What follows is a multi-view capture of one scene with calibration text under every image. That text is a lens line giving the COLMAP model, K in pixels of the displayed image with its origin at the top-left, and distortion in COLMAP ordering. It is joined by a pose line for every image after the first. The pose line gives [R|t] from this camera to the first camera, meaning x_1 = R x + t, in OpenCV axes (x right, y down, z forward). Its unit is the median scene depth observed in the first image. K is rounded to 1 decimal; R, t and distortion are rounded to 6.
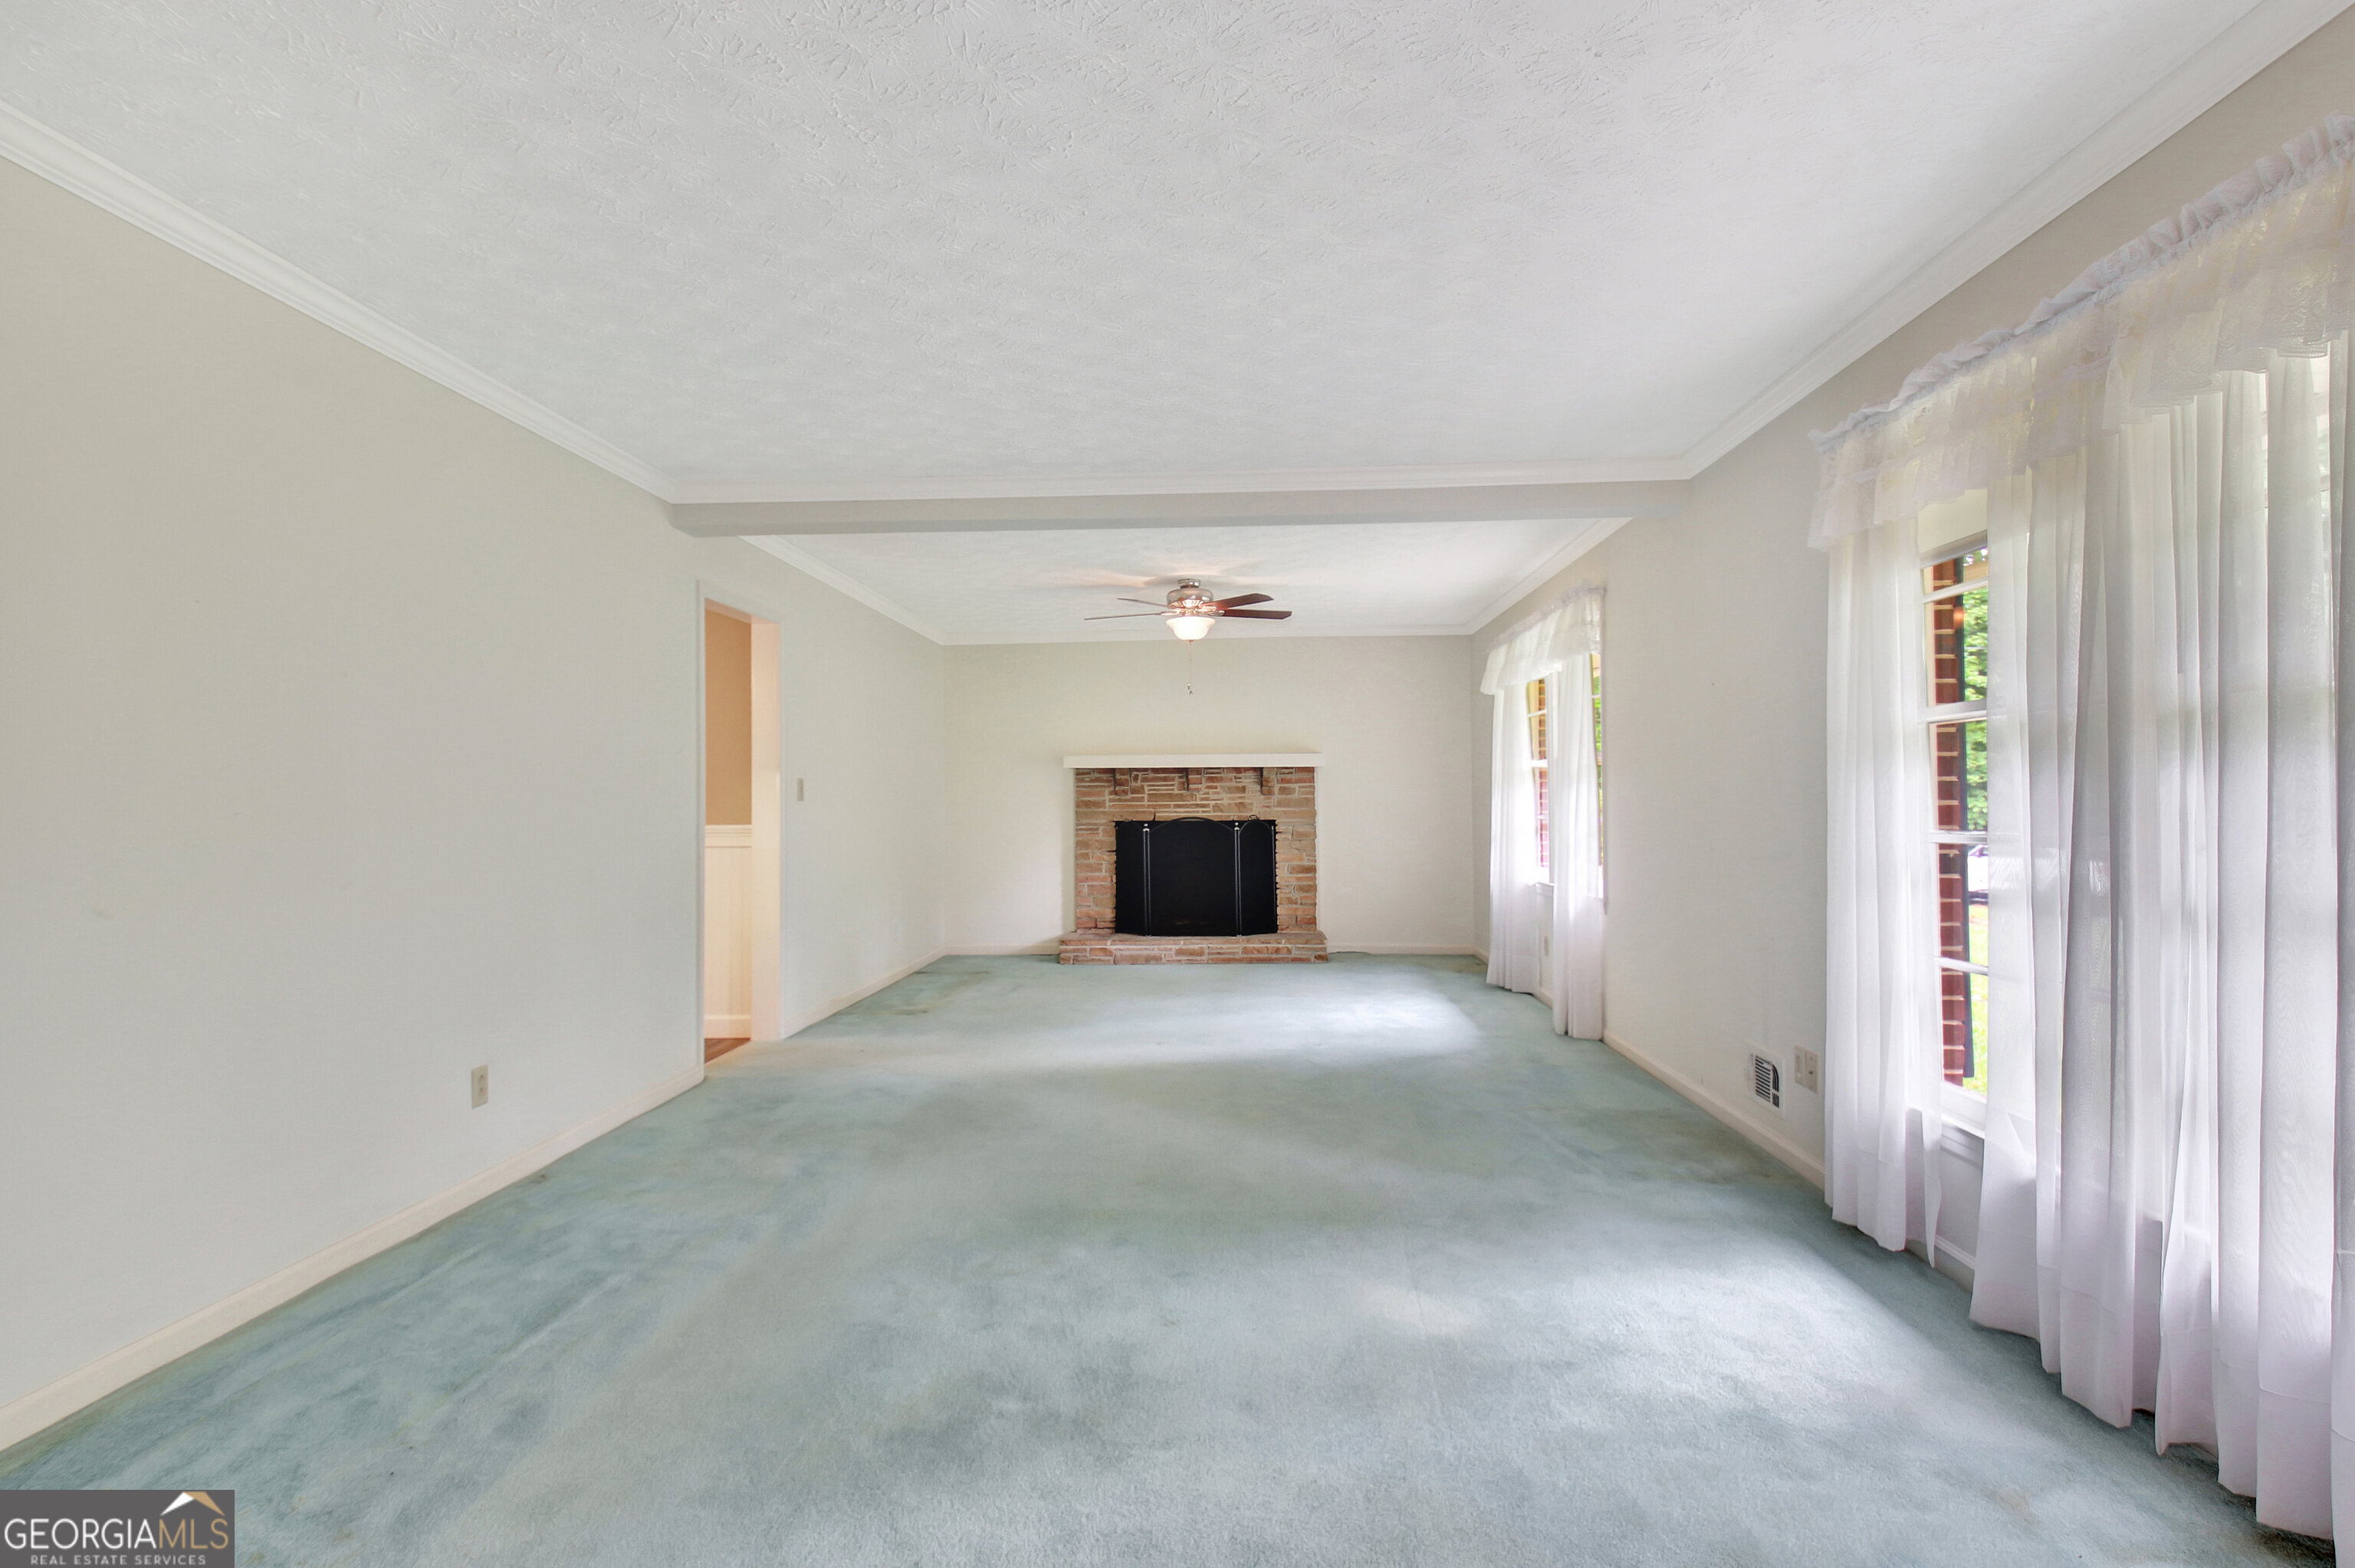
lens RADIAL K [[1106.0, 0, 1190.1], [0, 1106.0, 779.6], [0, 0, 1]] dist [0.003079, -0.008445]
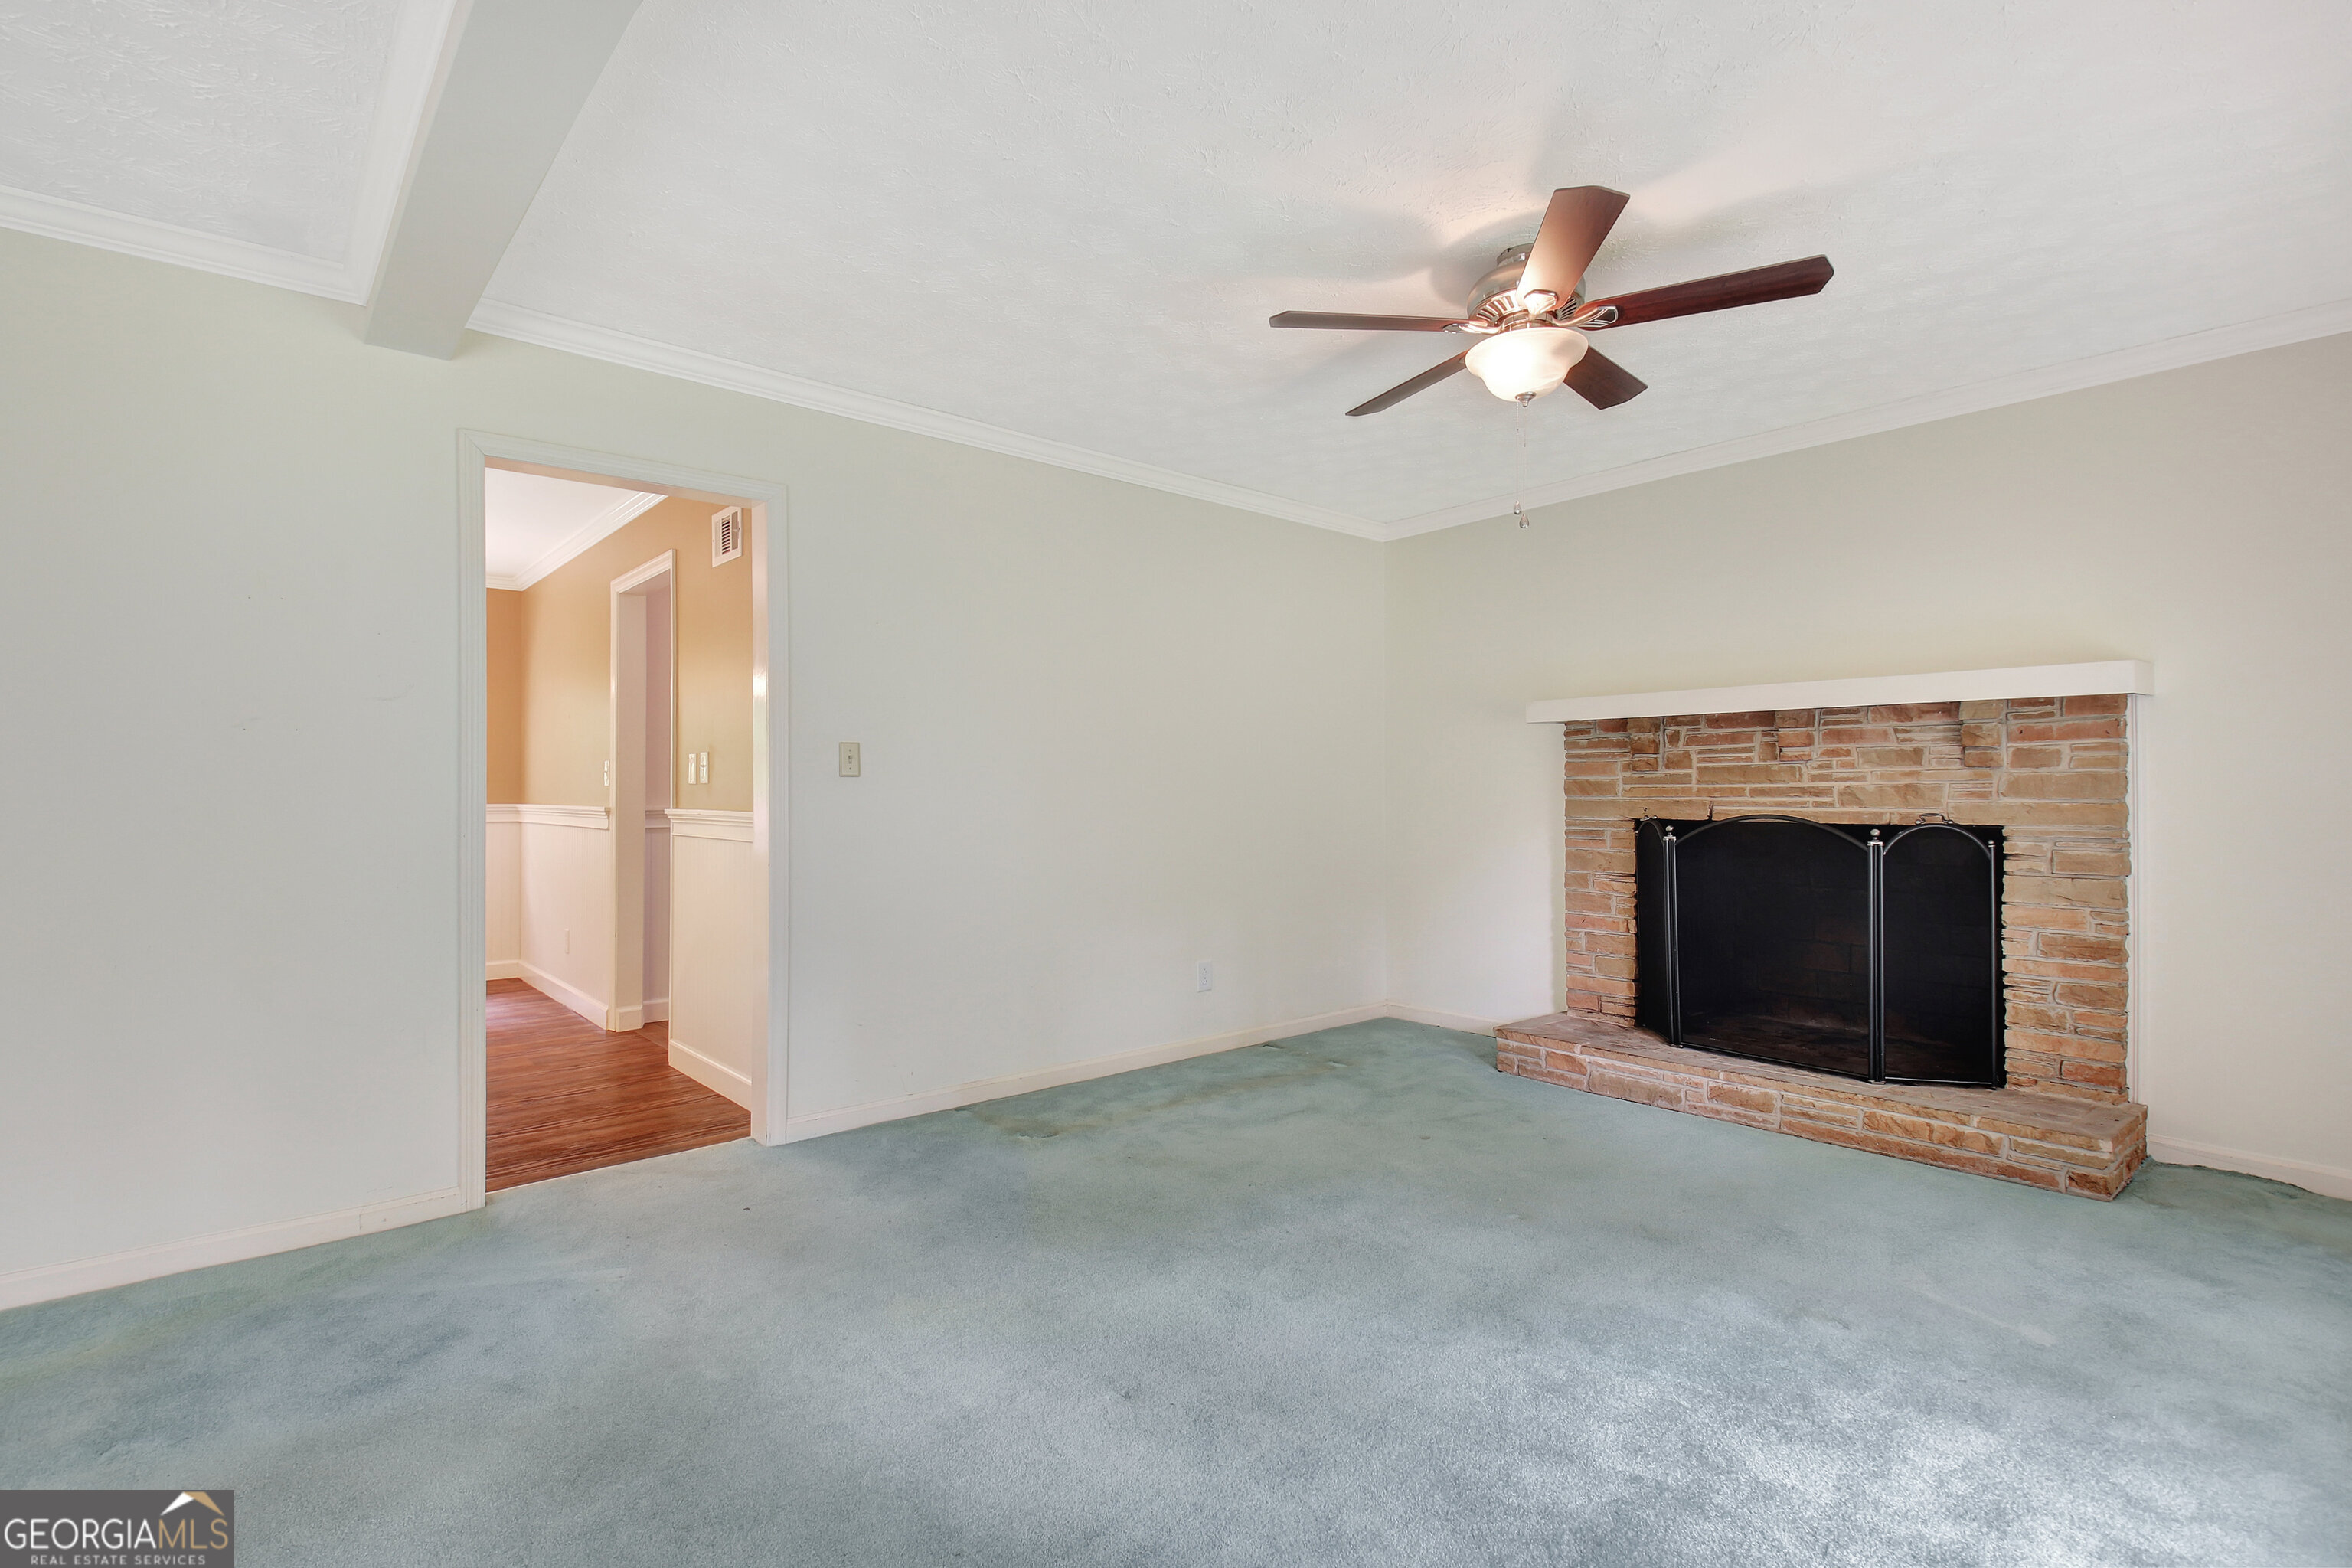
lens RADIAL K [[1104.8, 0, 1169.8], [0, 1104.8, 791.1], [0, 0, 1]] dist [0.003079, -0.008445]
pose [[0.681222, 0.007060, -0.732043, 0.169863], [0.009374, 0.999787, 0.018365, 0.012157], [0.732017, -0.019373, 0.681011, 0.474441]]
